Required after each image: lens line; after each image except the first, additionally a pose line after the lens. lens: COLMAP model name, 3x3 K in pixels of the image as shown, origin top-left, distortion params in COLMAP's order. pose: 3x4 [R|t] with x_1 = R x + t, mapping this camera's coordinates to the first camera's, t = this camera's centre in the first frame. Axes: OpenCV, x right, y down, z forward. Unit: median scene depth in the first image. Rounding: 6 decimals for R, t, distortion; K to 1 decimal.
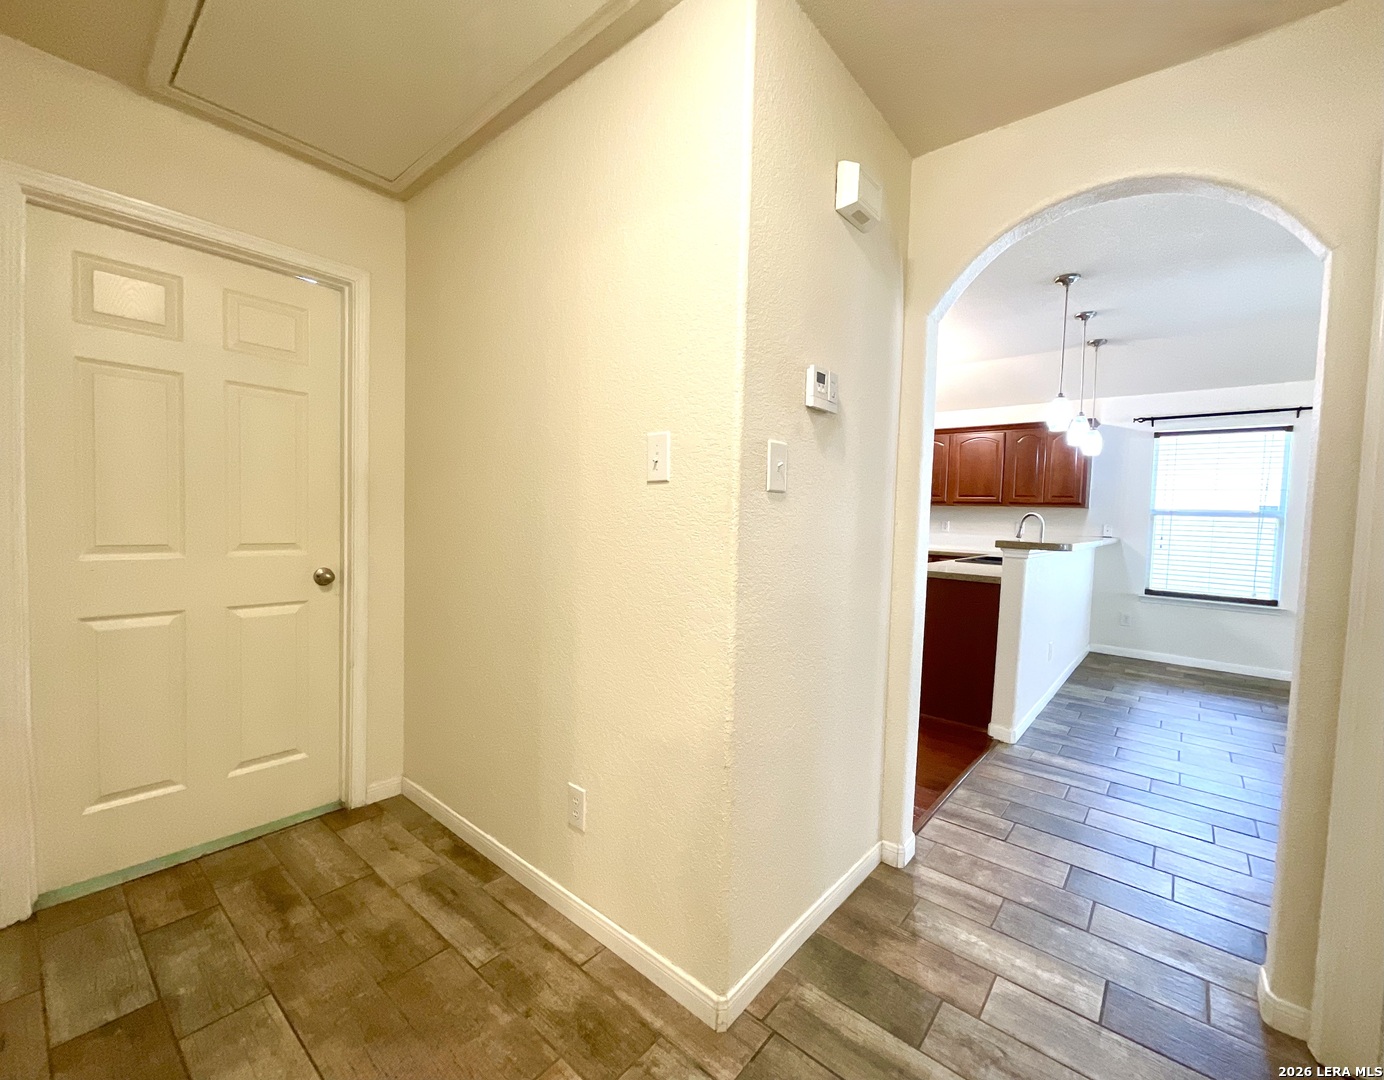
lens RADIAL K [[571.7, 0, 699.4], [0, 571.7, 544.9], [0, 0, 1]] dist [-0.000799, -0.006285]
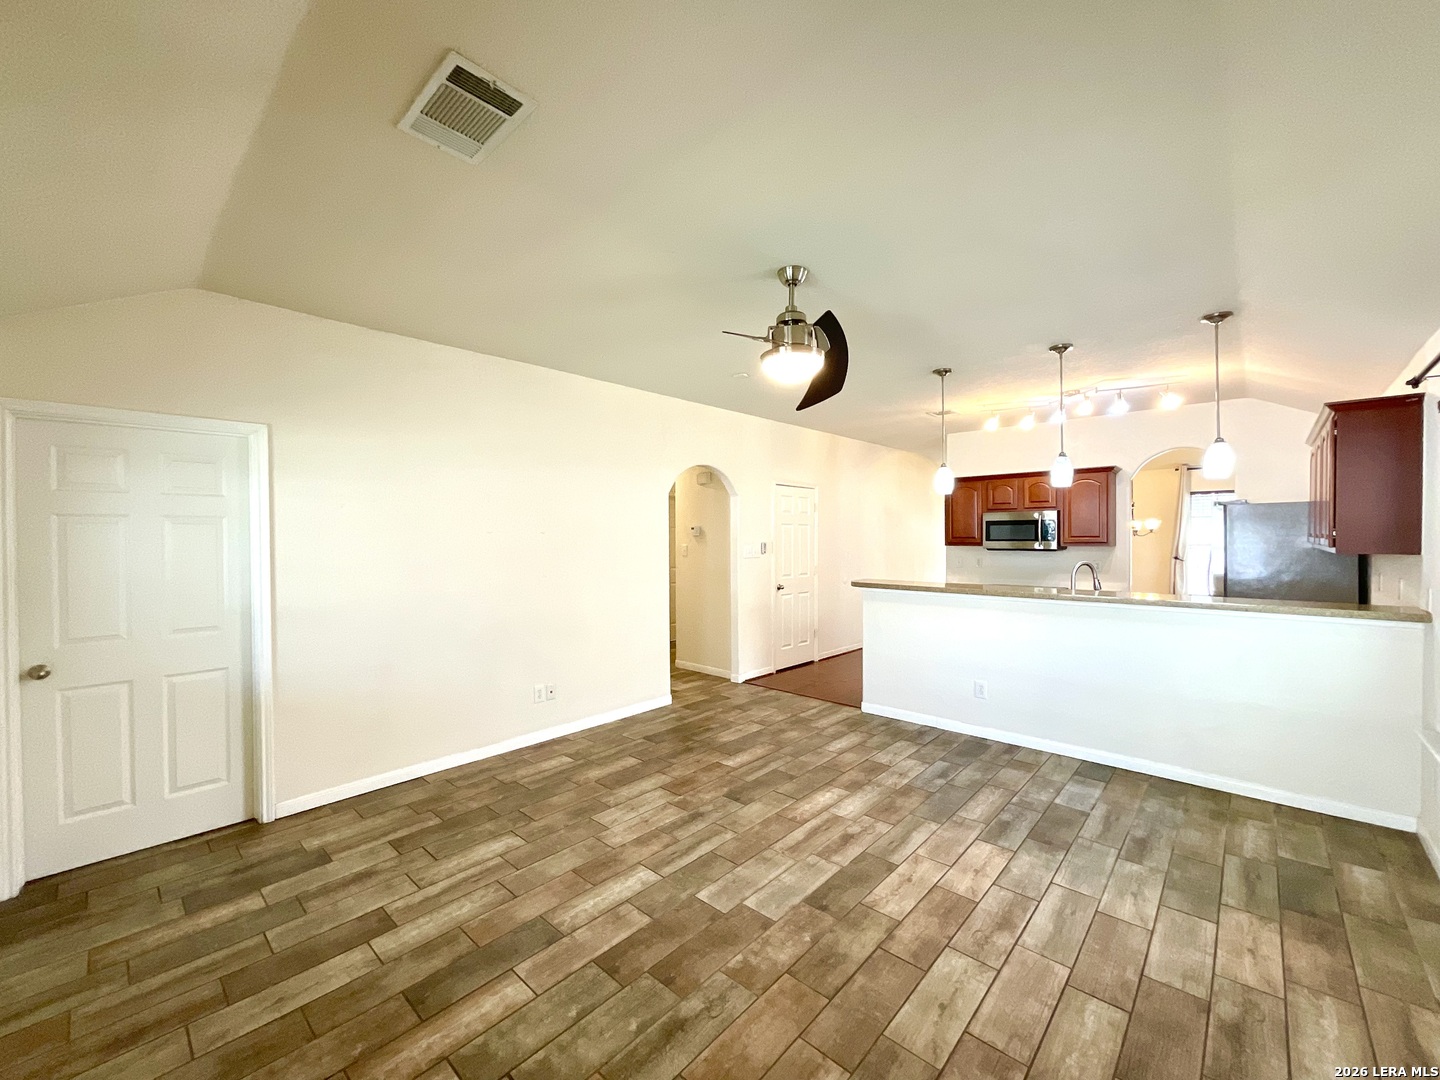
lens RADIAL K [[581.5, 0, 720.5], [0, 581.5, 543.0], [0, 0, 1]] dist [-0.001298, 0.000501]
pose [[-0.040405, -0.017062, -0.999038, 1.442797], [-0.046104, 0.998821, -0.015193, -0.043629], [0.998119, 0.045446, -0.041144, 0.447409]]
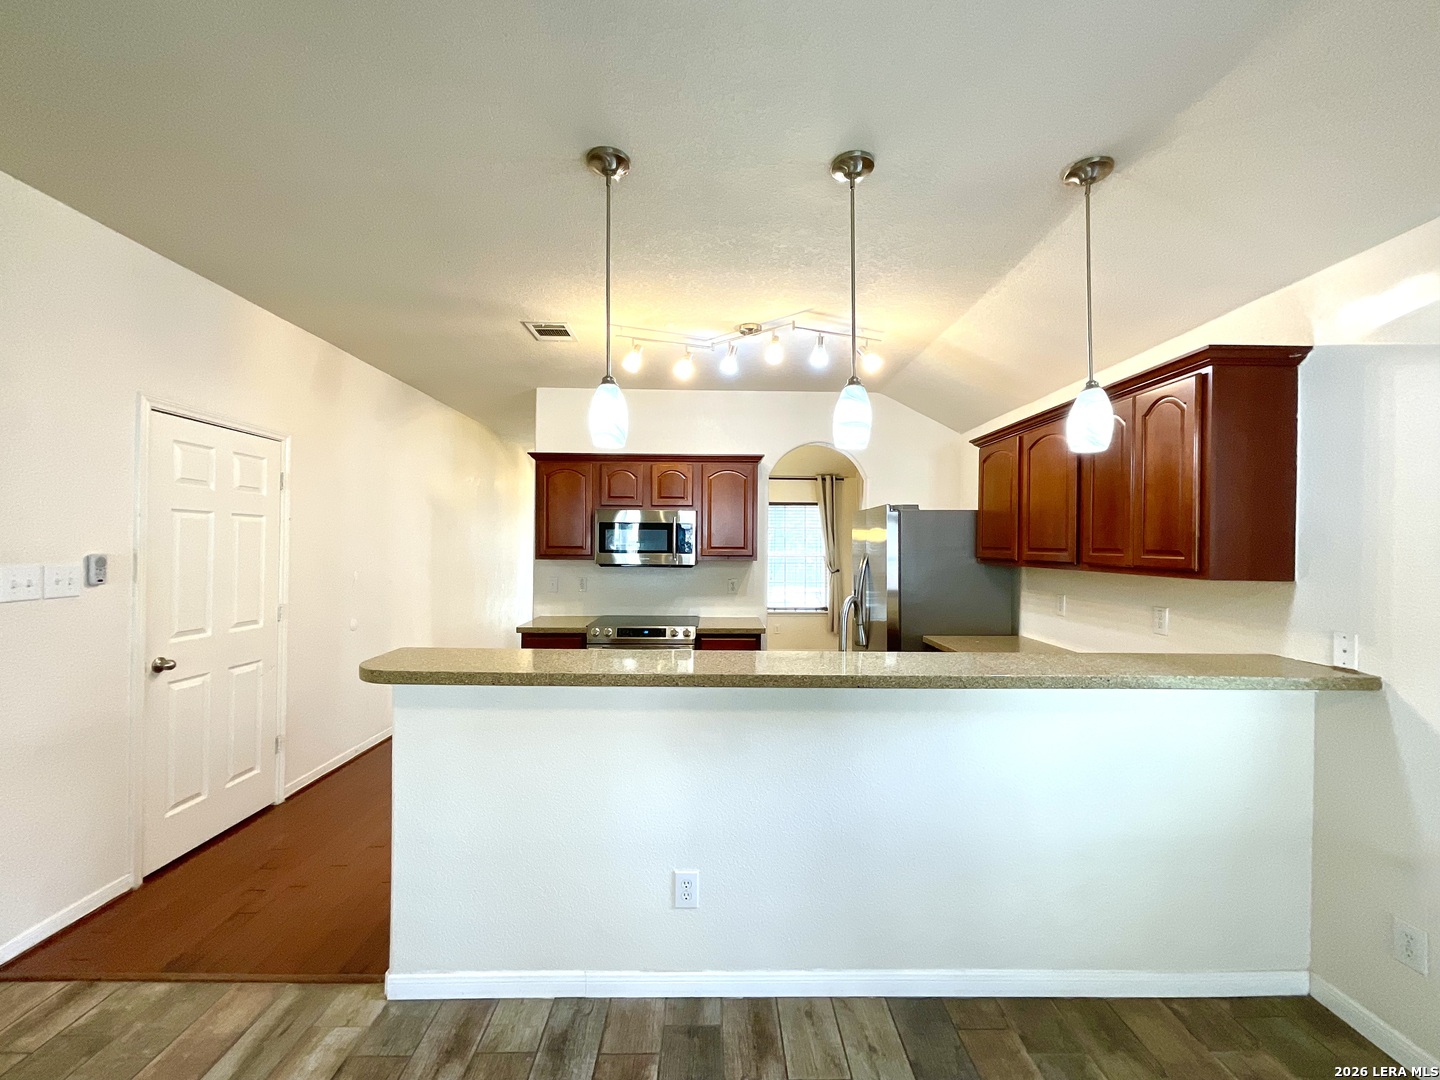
lens RADIAL K [[581.5, 0, 720.5], [0, 581.5, 543.0], [0, 0, 1]] dist [-0.001298, 0.000501]
pose [[0.659311, -0.025548, -0.751436, 0.837877], [-0.028734, 0.997836, -0.059136, -0.065580], [0.751321, 0.060581, 0.657151, 0.563660]]
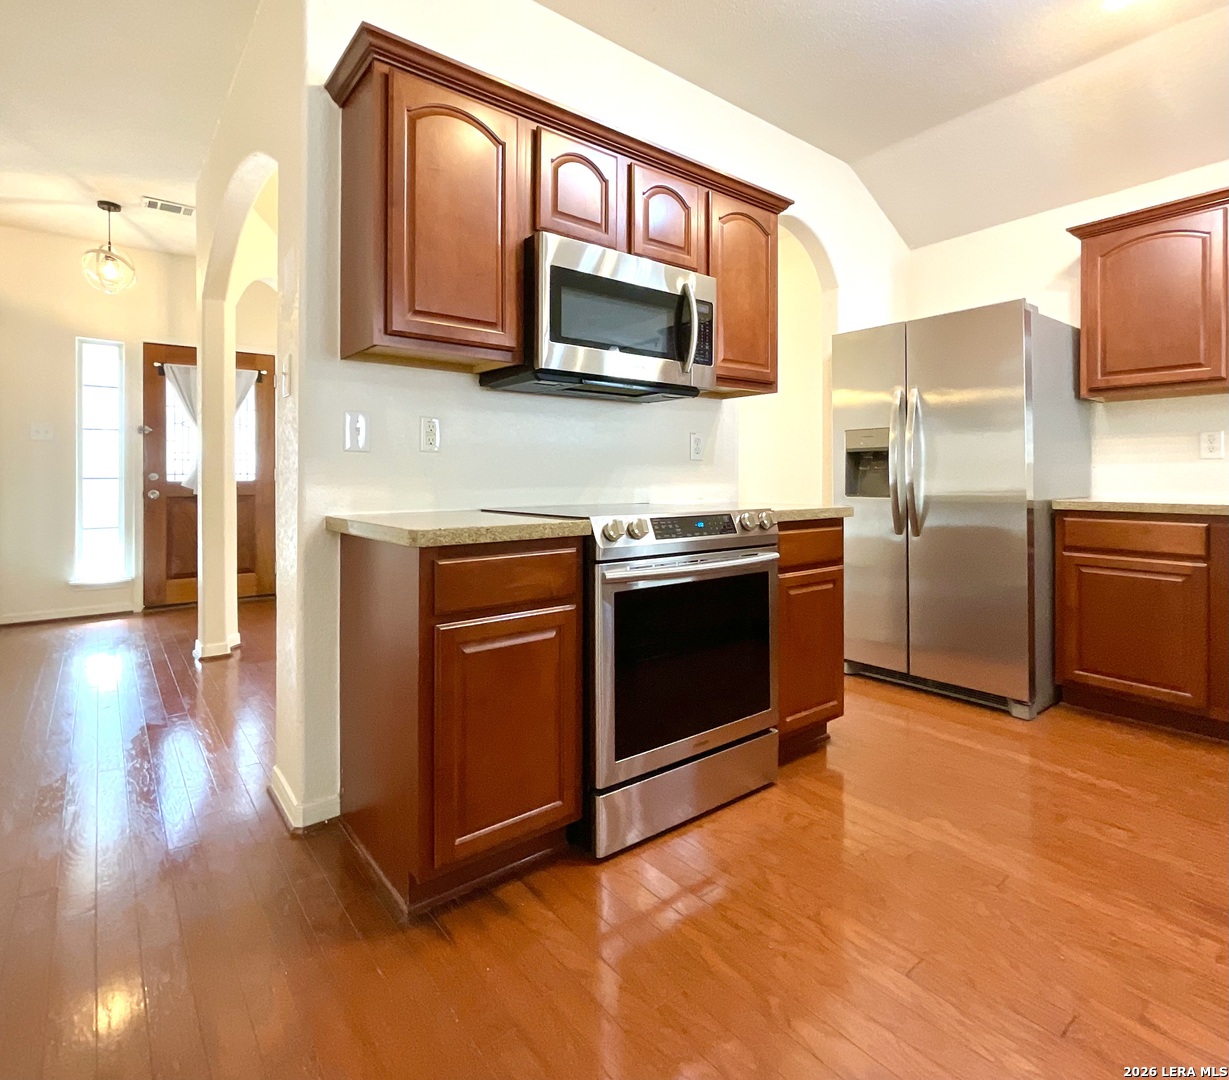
lens RADIAL K [[651.0, 0, 614.5], [0, 651.0, 476.0], [0, 0, 1]] dist [-0.004449, -0.000186]
pose [[0.978237, -0.030862, -0.205181, 0.147953], [0.018683, 0.997961, -0.061033, 0.012272], [0.206646, 0.055871, 0.976819, 0.632109]]
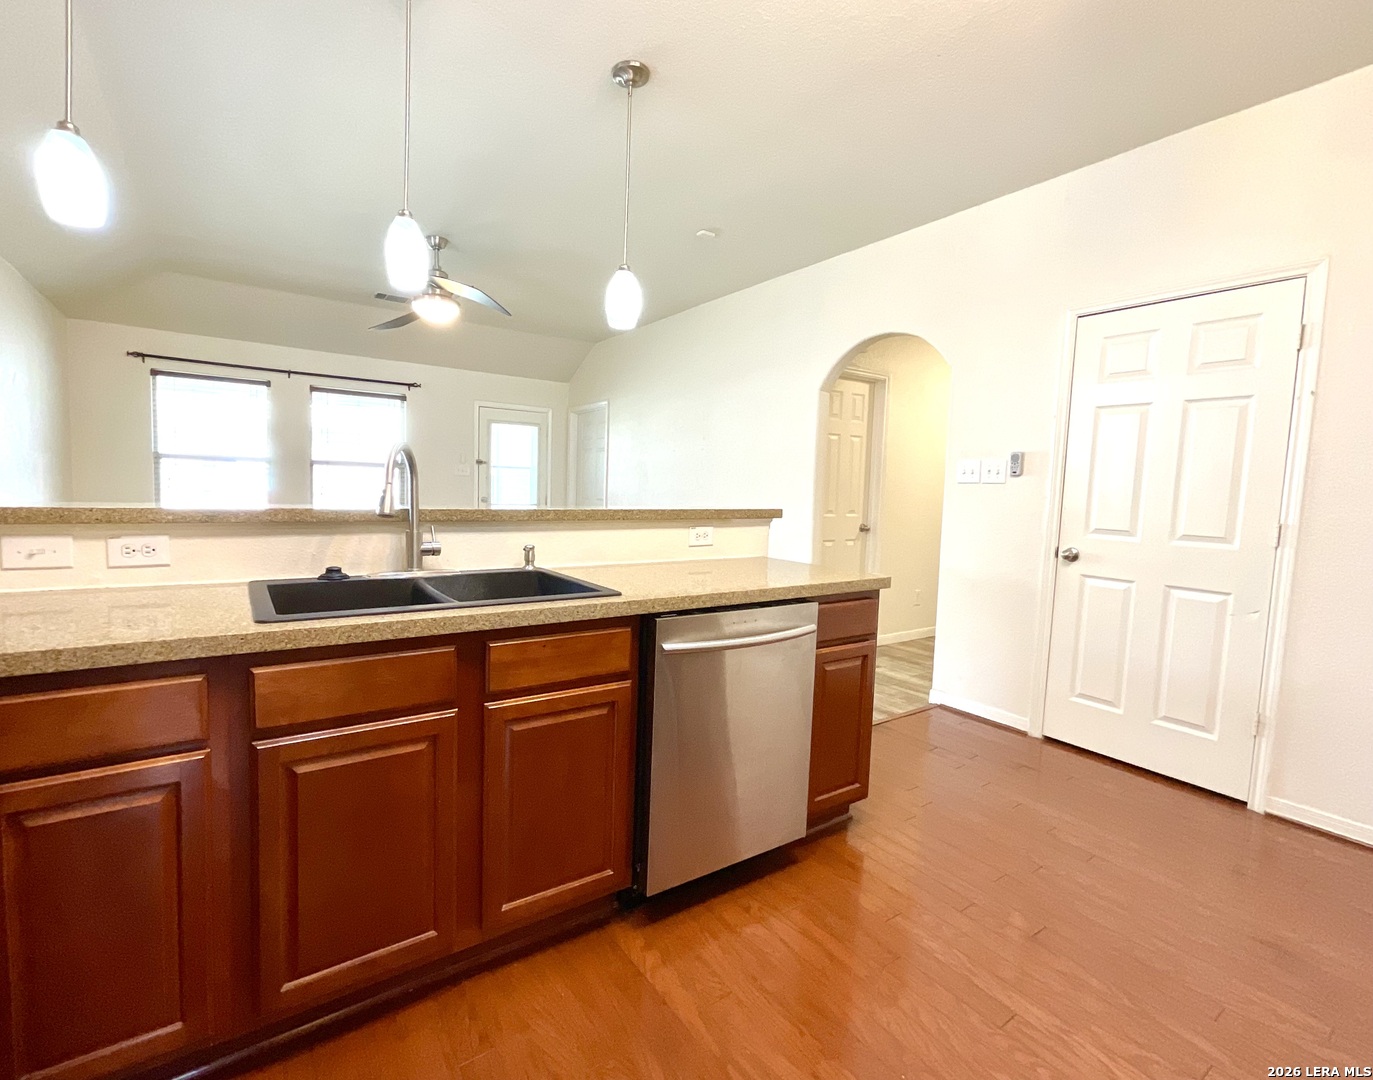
lens RADIAL K [[617.4, 0, 629.1], [0, 617.4, 538.3], [0, 0, 1]] dist [0.000764, 0.000120]
pose [[-0.953056, -0.082148, 0.291439, 0.321647], [-0.040920, 0.988608, 0.144843, -0.057080], [-0.300018, 0.126118, -0.945560, 1.259552]]
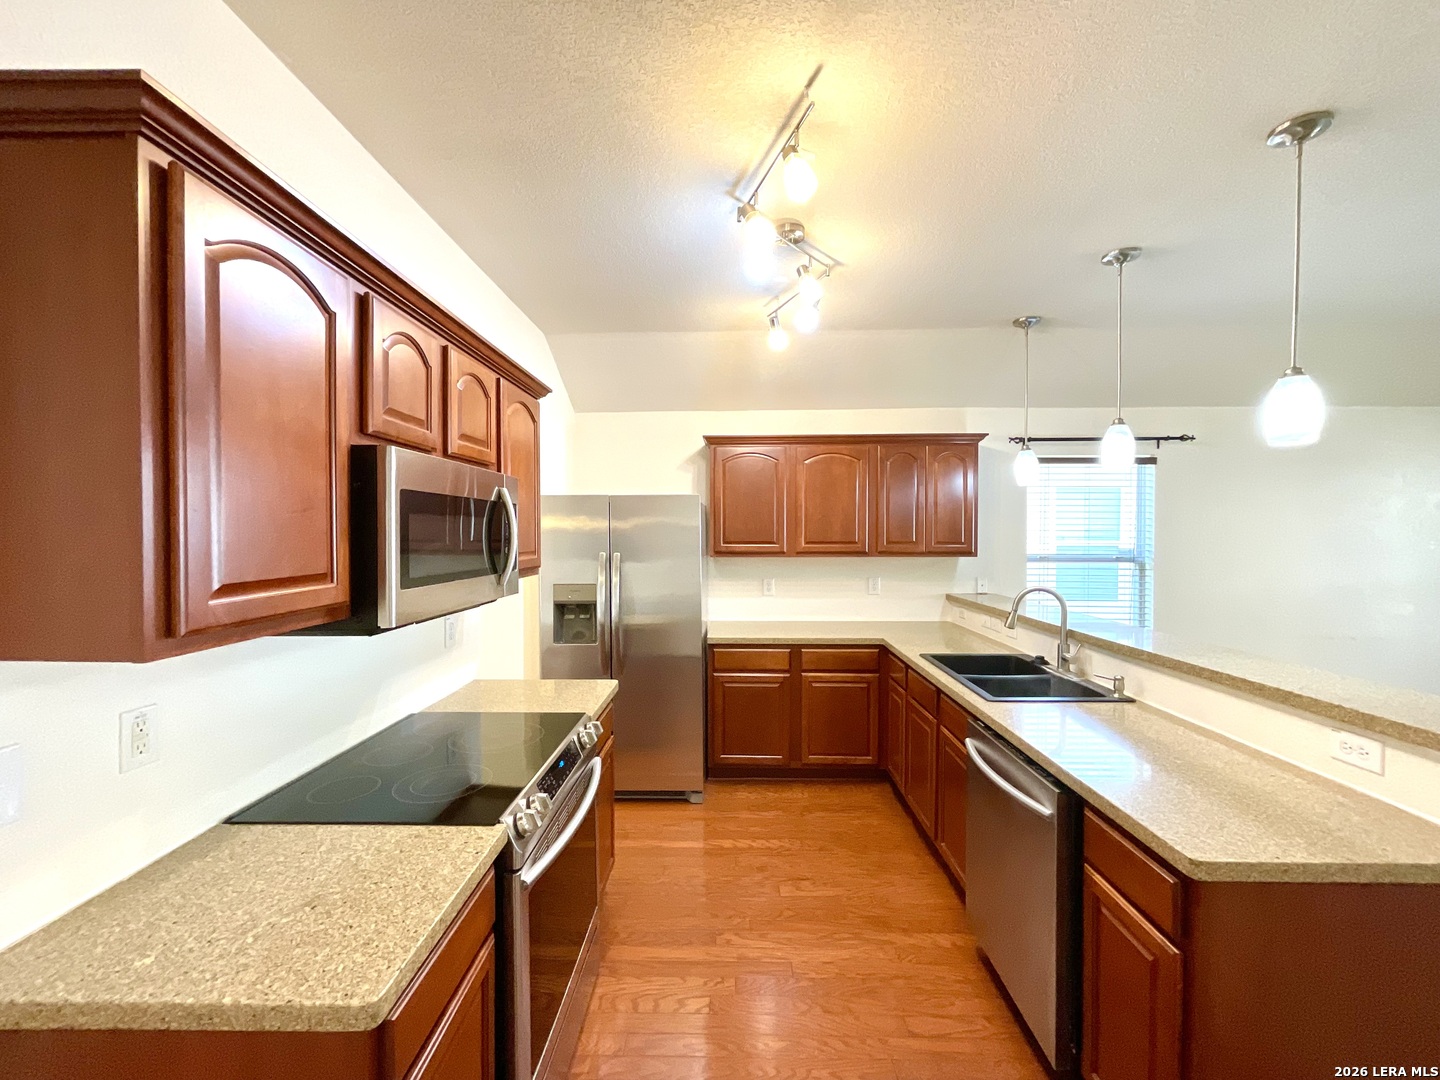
lens RADIAL K [[581.5, 0, 720.5], [0, 581.5, 543.0], [0, 0, 1]] dist [-0.001298, 0.000501]
pose [[0.777514, -0.043294, 0.627373, -0.029635], [0.058007, 0.998312, -0.002997, -0.111727], [-0.626184, 0.038723, 0.778713, 0.705170]]
